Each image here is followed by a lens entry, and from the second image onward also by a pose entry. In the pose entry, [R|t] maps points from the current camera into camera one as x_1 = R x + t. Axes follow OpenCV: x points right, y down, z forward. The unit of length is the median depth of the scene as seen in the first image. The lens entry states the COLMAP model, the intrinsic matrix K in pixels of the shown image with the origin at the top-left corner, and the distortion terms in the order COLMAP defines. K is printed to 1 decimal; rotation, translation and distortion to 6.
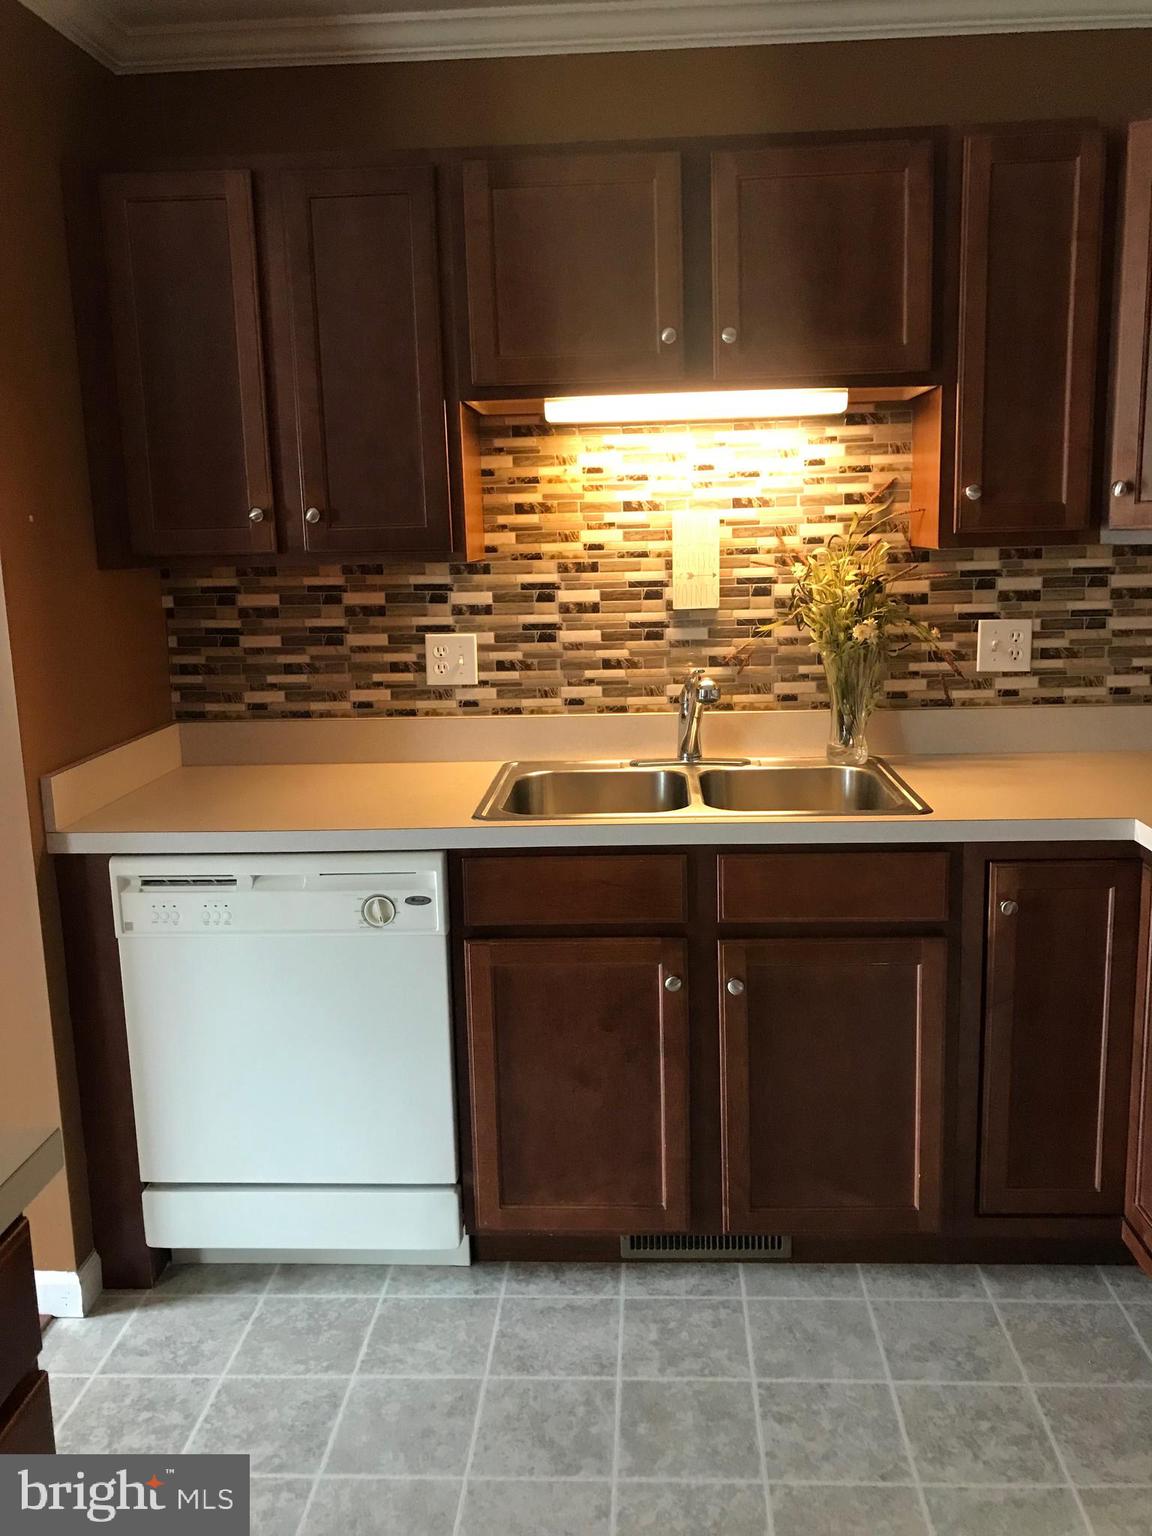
lens RADIAL K [[1277.9, 0, 597.3], [0, 1277.9, 760.4], [0, 0, 1]] dist [0.093847, -0.126323]
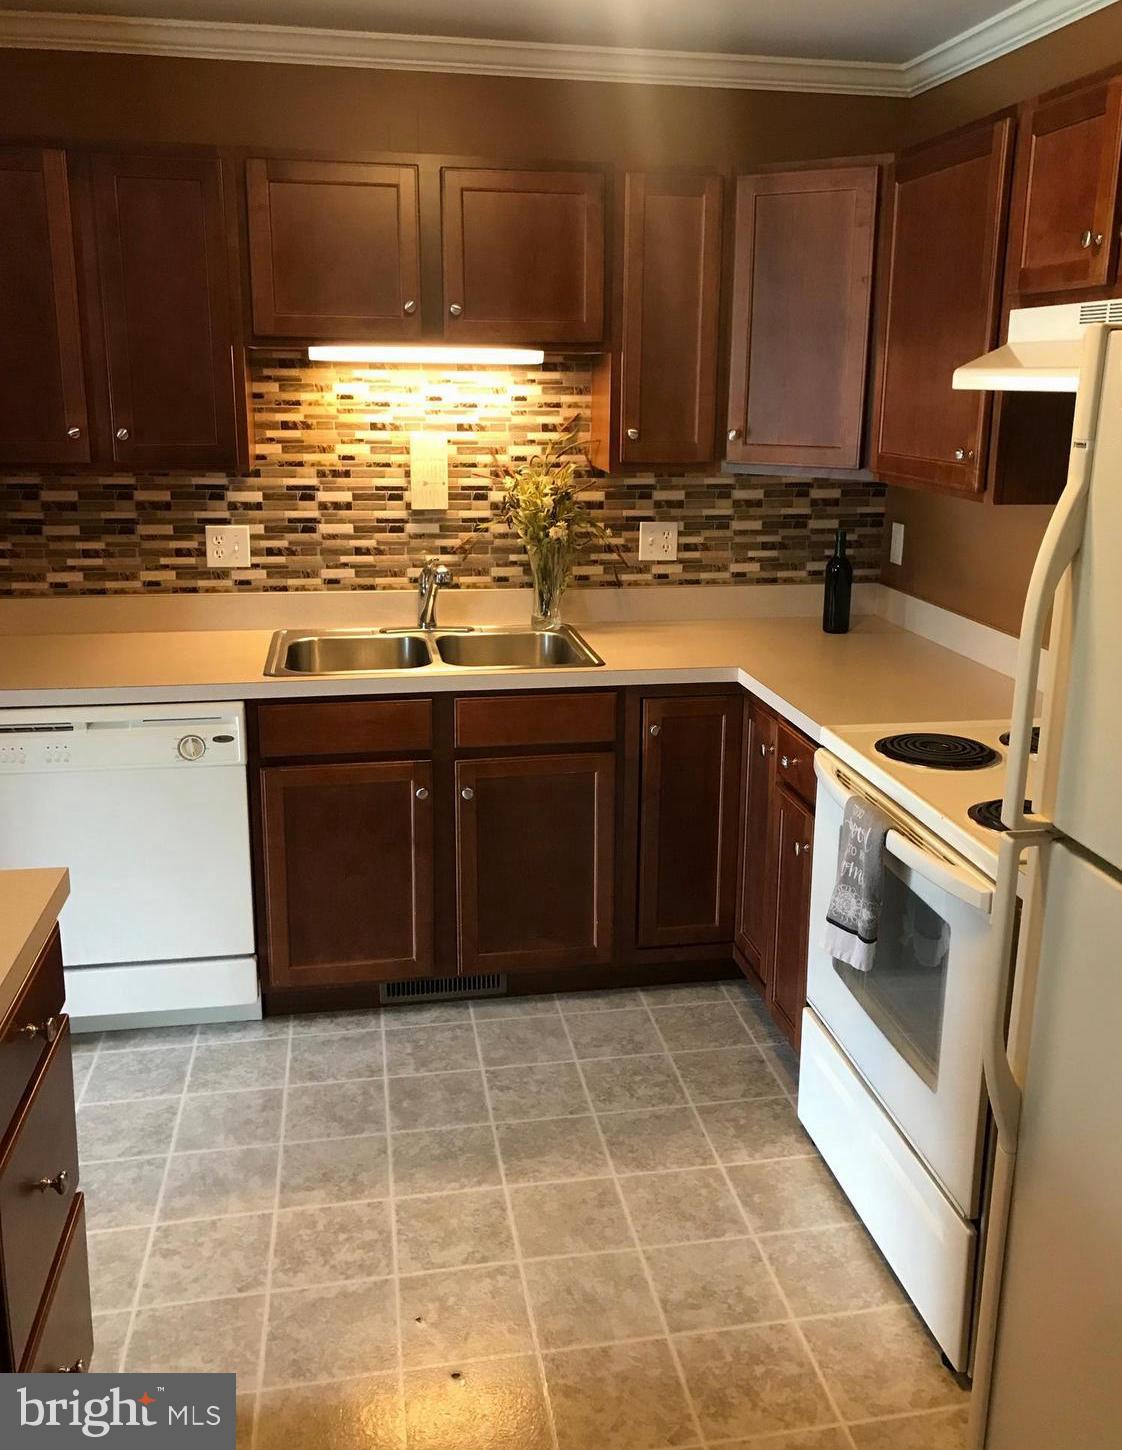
lens RADIAL K [[1280.9, 0, 561.0], [0, 1280.9, 725.0], [0, 0, 1]] dist [-0.056225, 0.000699]
pose [[0.978993, -0.023204, 0.202569, -0.061074], [0.006496, 0.996548, 0.082760, -0.008670], [-0.203790, -0.079705, 0.975765, -0.305961]]
